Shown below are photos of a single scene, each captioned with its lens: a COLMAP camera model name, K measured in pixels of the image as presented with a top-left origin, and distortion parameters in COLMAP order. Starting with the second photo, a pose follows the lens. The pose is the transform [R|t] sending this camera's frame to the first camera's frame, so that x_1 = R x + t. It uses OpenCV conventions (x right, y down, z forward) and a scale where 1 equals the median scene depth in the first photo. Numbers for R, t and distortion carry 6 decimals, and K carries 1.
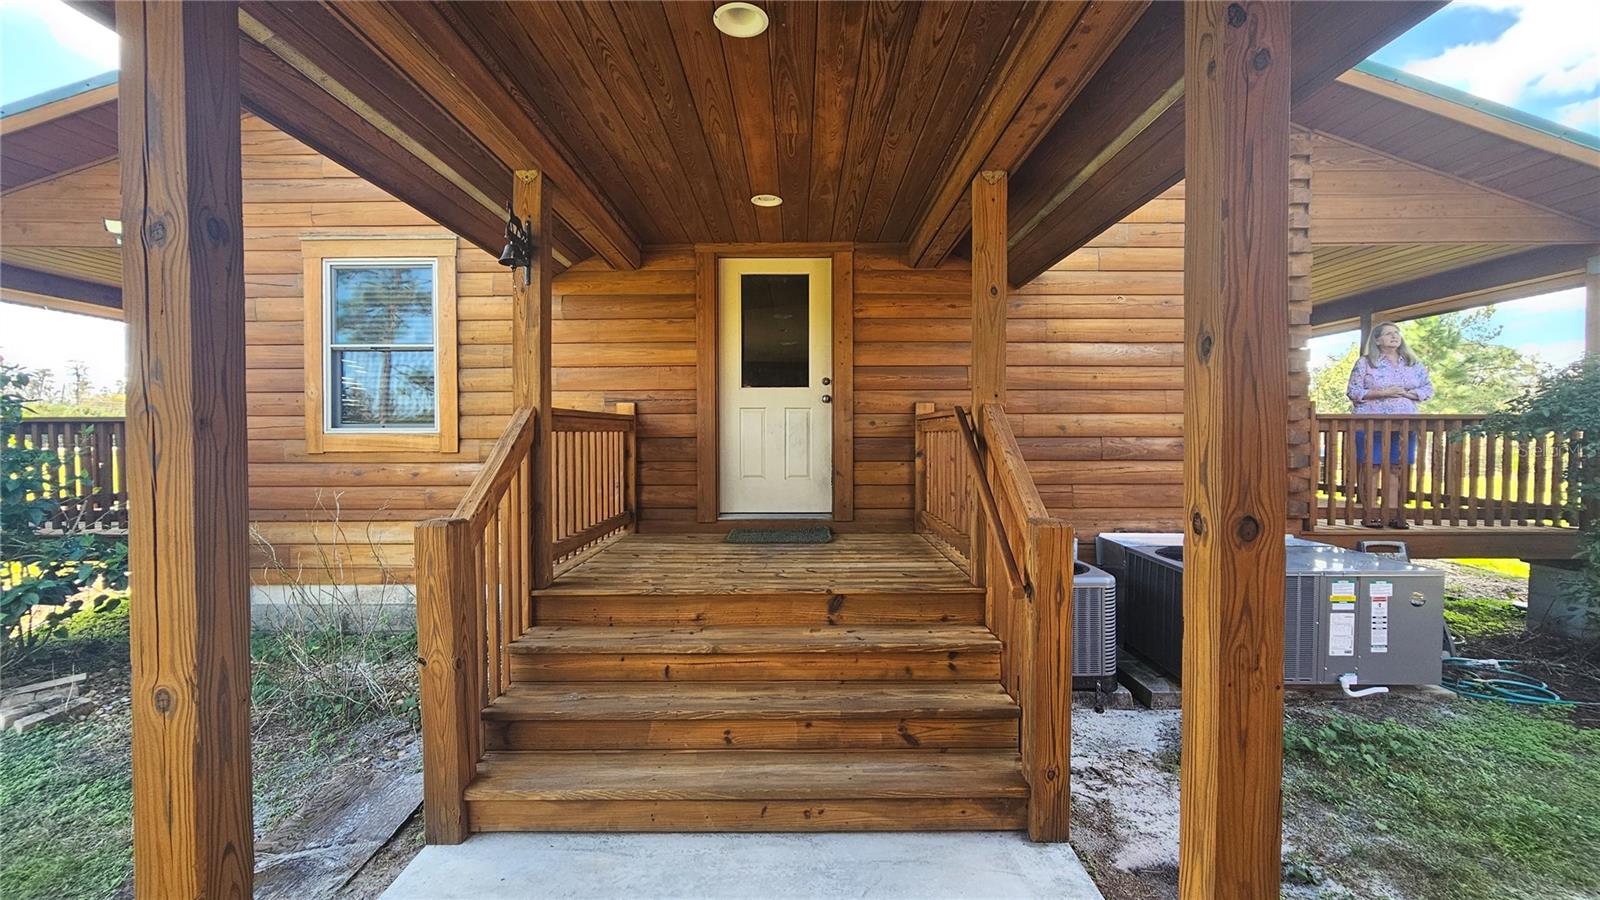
lens RADIAL K [[660.8, 0, 801.5], [0, 660.8, 450.7], [0, 0, 1]] dist [0.004672, -0.000859]
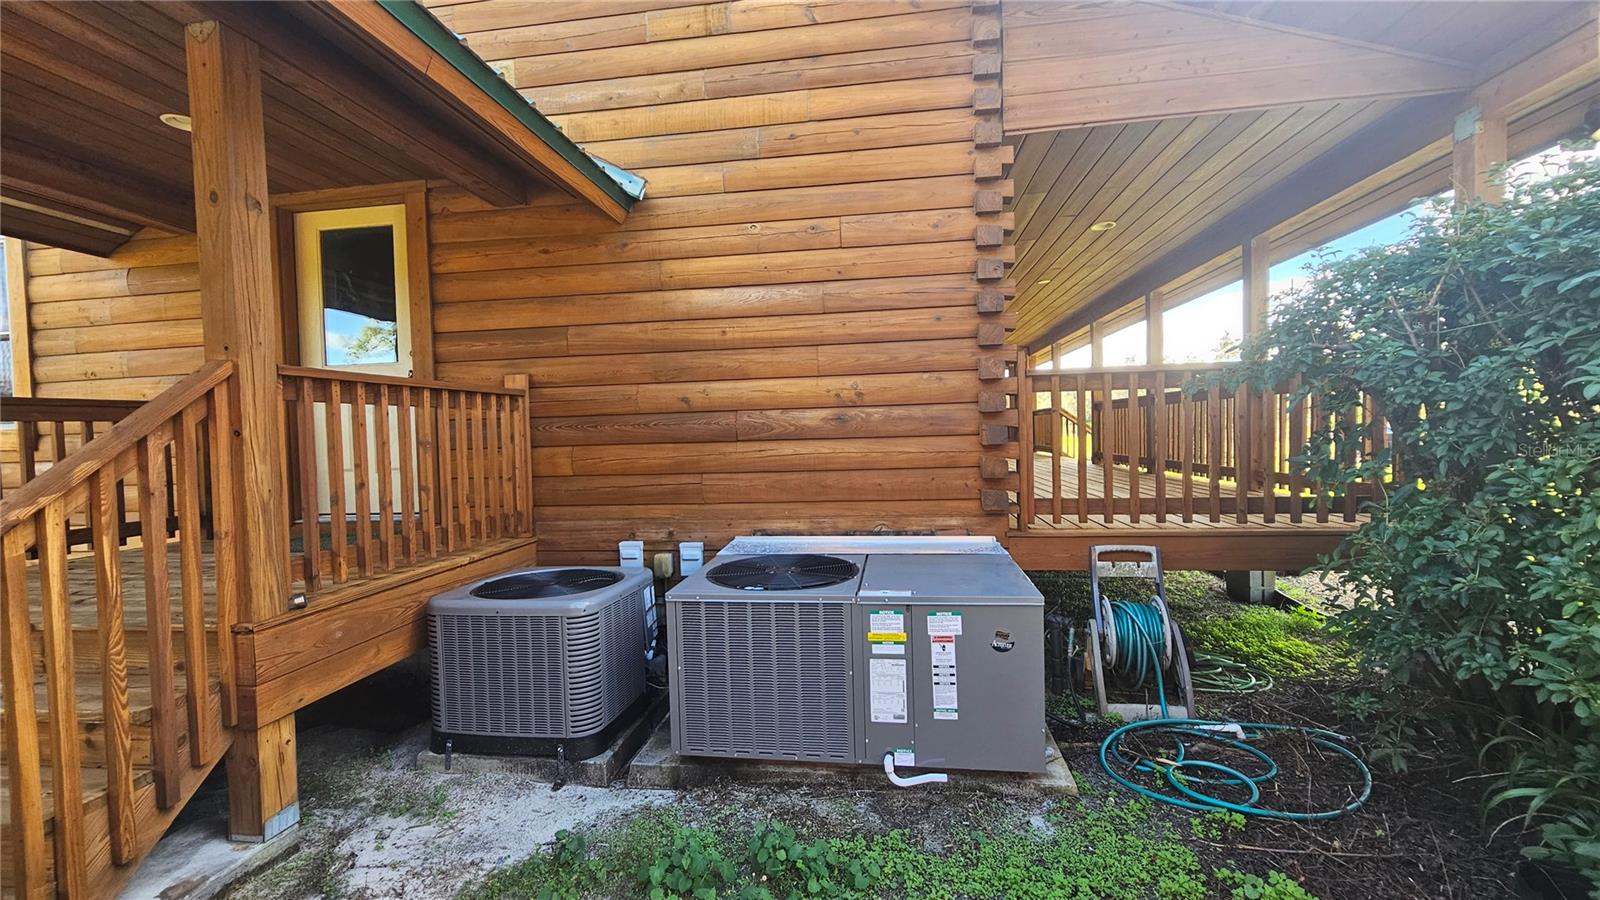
lens RADIAL K [[660.8, 0, 798.9], [0, 660.8, 451.1], [0, 0, 1]] dist [0.004672, -0.000859]
pose [[0.989502, -0.023093, -0.142663, 0.635772], [0.024569, 0.999661, 0.008592, 0.021439], [0.142416, -0.012006, 0.989734, 0.254330]]
